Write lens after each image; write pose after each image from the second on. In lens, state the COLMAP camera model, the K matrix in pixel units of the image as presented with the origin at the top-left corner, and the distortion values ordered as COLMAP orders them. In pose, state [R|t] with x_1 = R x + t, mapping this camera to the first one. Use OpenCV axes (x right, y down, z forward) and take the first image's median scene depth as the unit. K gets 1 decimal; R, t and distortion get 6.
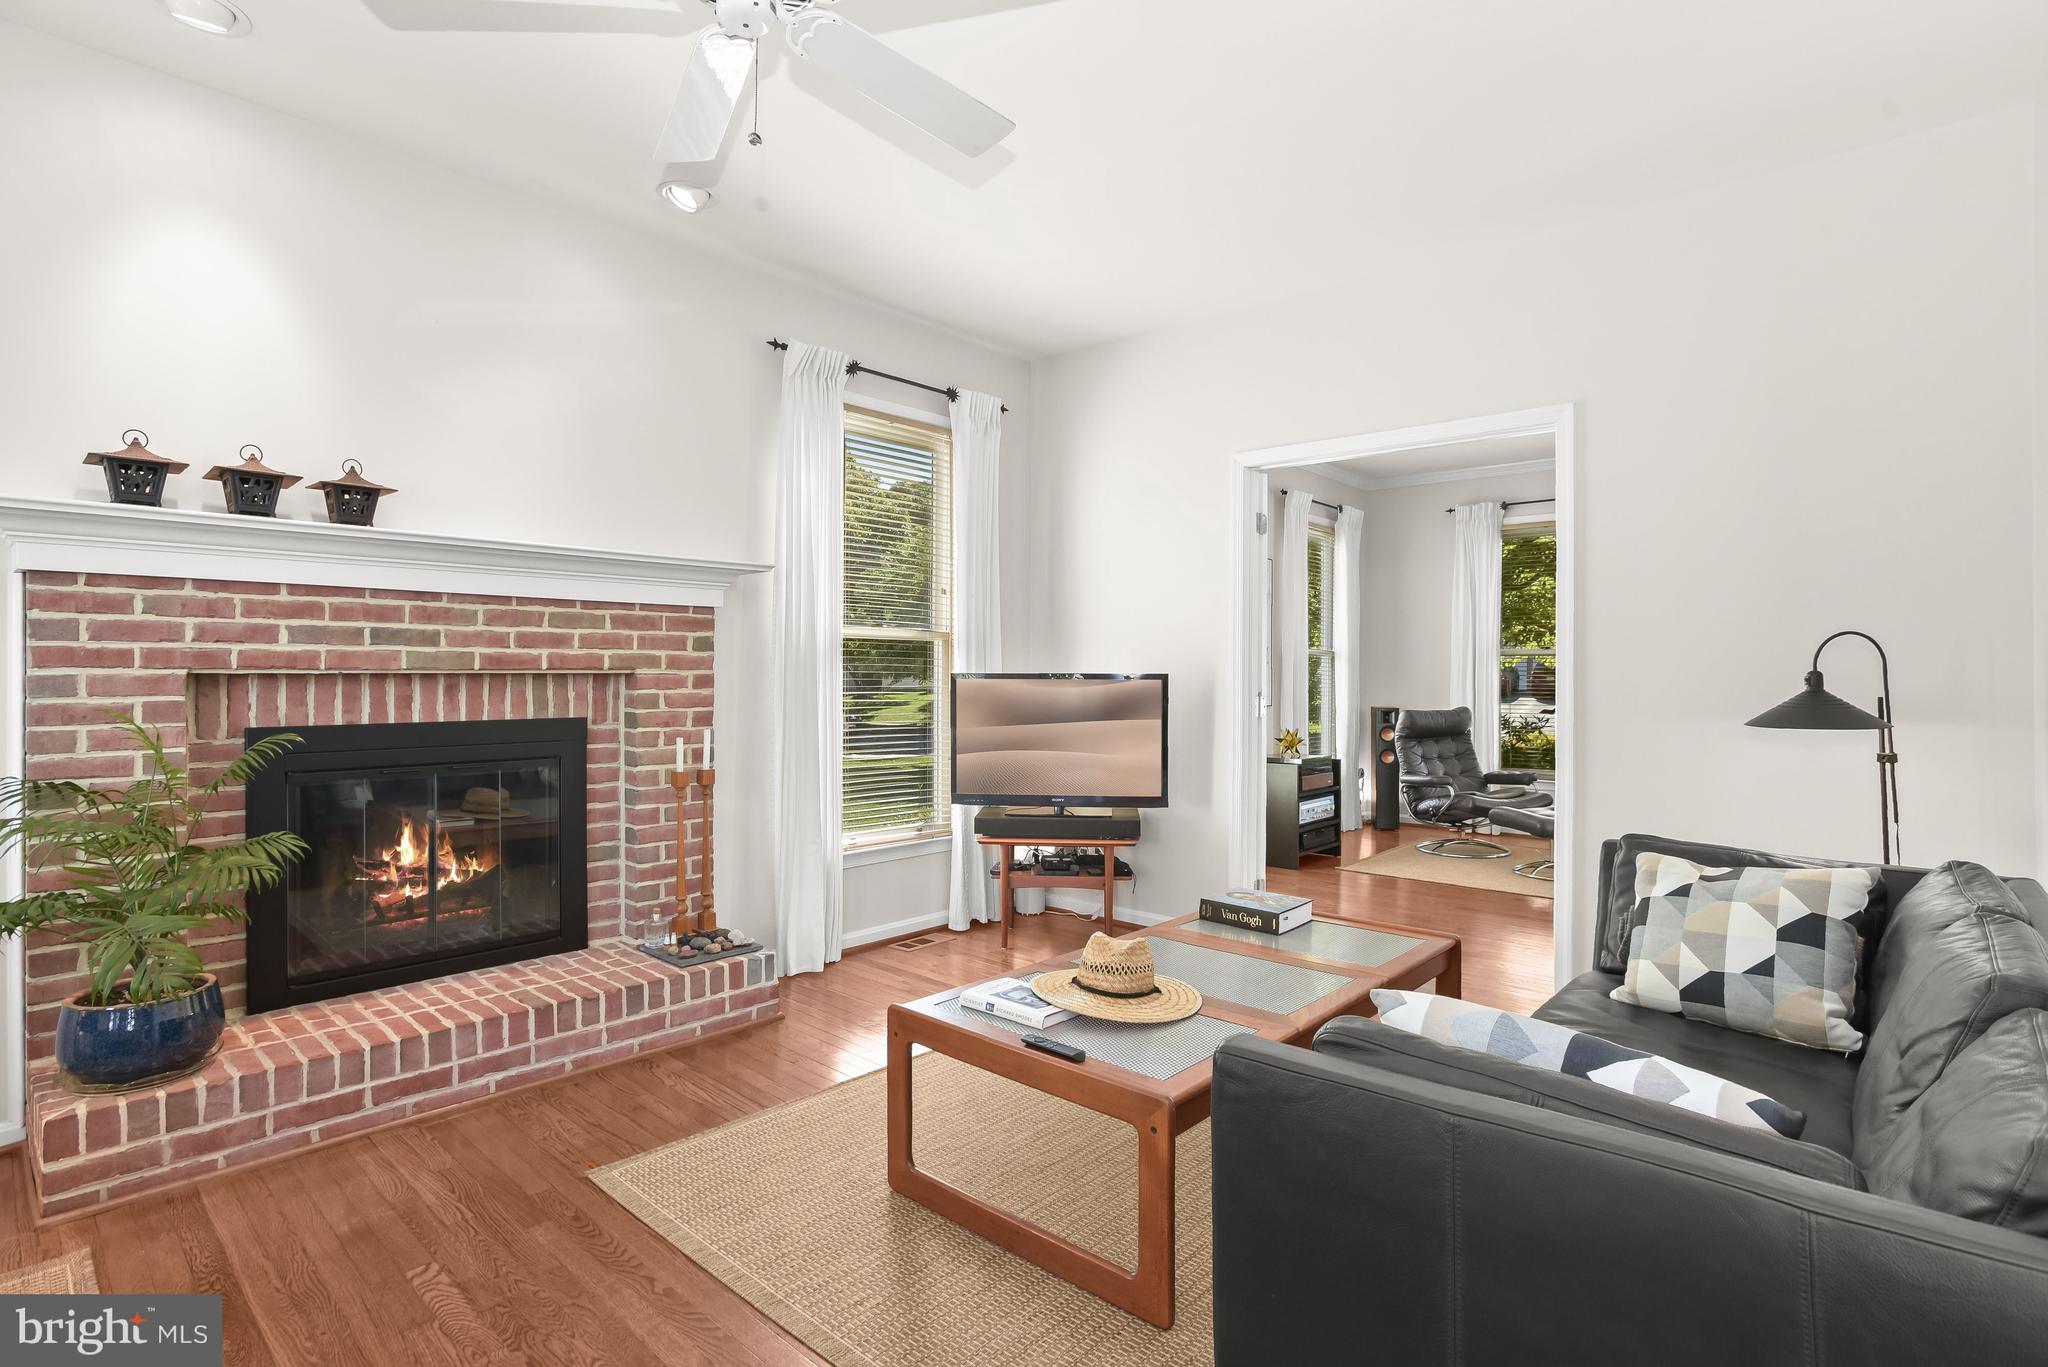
lens RADIAL K [[989.7, 0, 1010.7], [0, 989.7, 681.2], [0, 0, 1]] dist [0.011674, -0.002005]
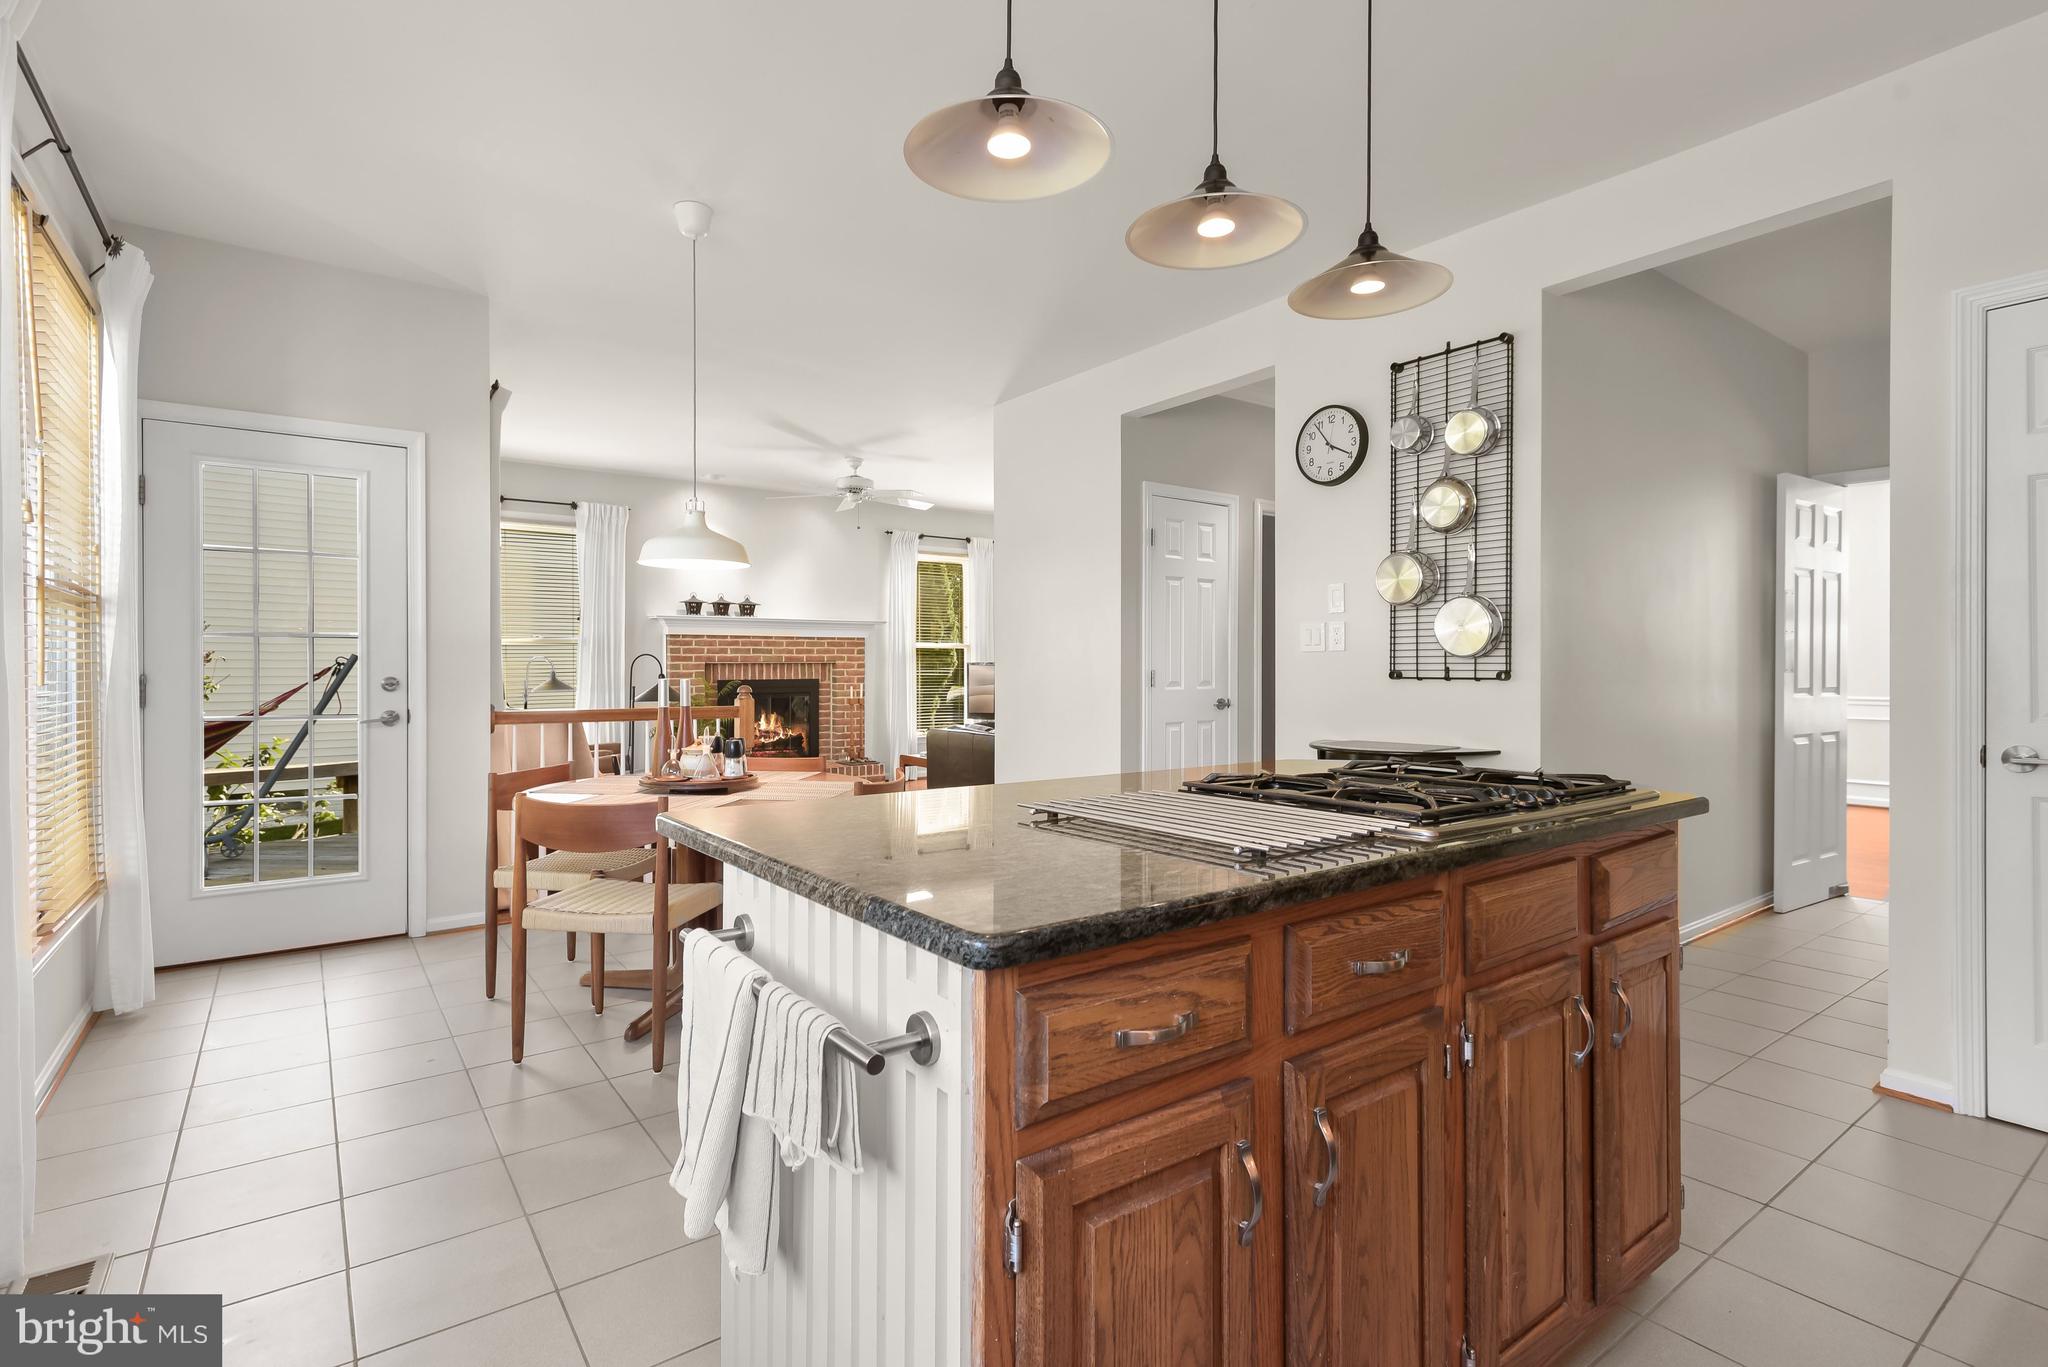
lens RADIAL K [[989.7, 0, 1029.0], [0, 989.7, 684.3], [0, 0, 1]] dist [0.011674, -0.002005]
pose [[0.970713, -0.009488, -0.240056, 0.804332], [0.009915, 0.999951, 0.000573, 0.055945], [0.240039, -0.002937, 0.970759, -1.539459]]
